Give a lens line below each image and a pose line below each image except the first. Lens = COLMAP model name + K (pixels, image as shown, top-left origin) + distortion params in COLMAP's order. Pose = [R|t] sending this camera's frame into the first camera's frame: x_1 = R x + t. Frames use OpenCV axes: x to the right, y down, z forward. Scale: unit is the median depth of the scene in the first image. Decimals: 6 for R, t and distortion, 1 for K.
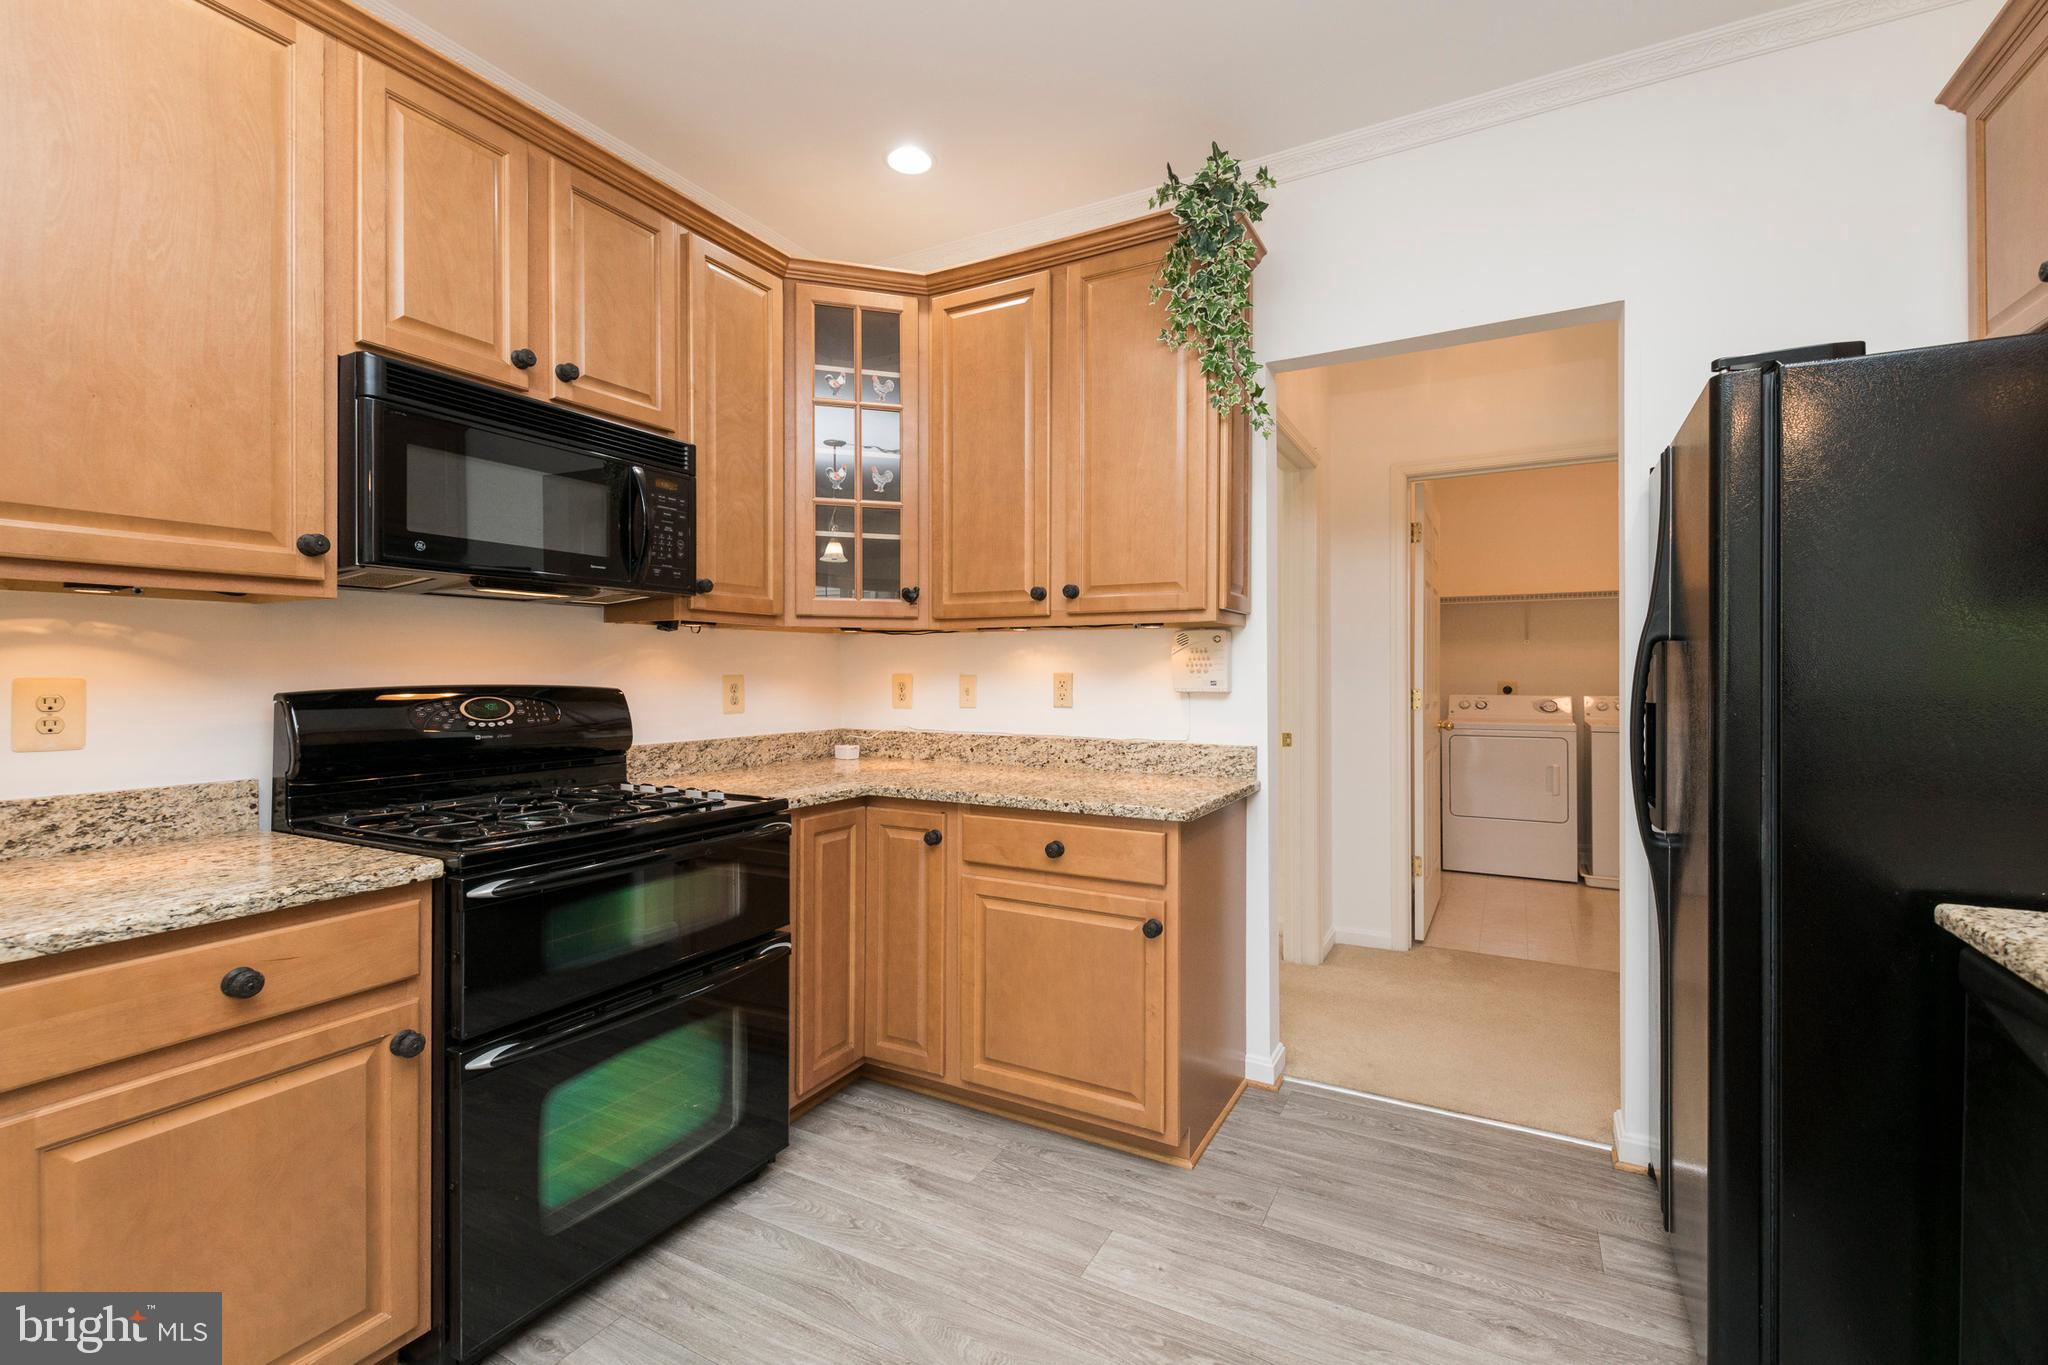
lens RADIAL K [[891.7, 0, 1030.9], [0, 891.7, 674.6], [0, 0, 1]] dist [0.017772, -0.010161]
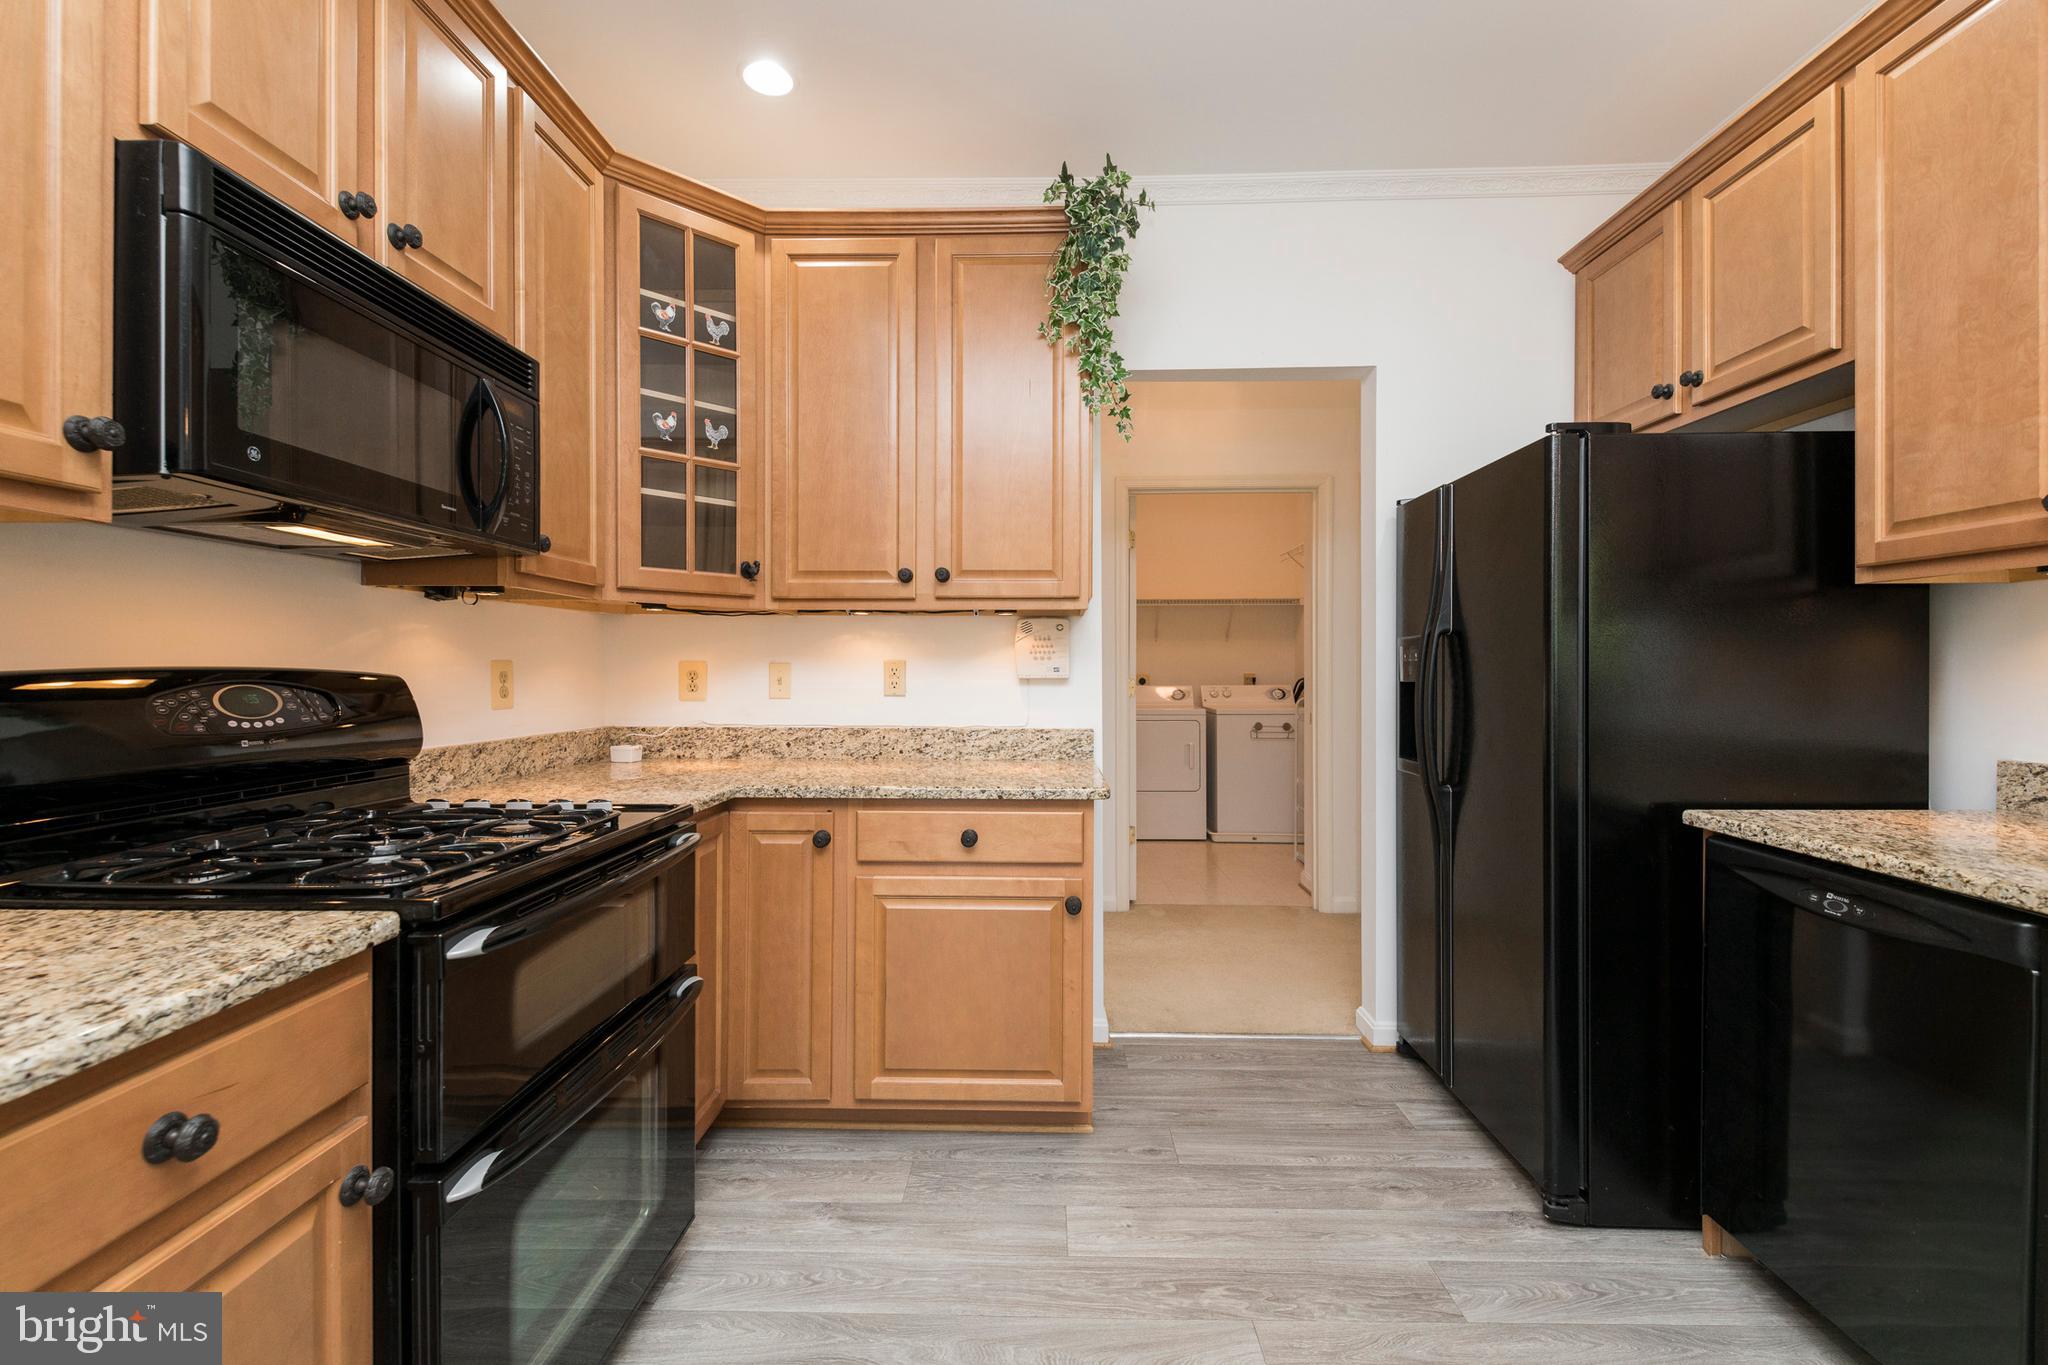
lens RADIAL K [[891.7, 0, 1030.9], [0, 891.7, 674.6], [0, 0, 1]] dist [0.017772, -0.010161]
pose [[0.886565, -0.002306, 0.462598, -0.350797], [0.001337, 0.999996, 0.002423, 0.014601], [-0.462602, -0.001530, 0.886565, 0.103003]]
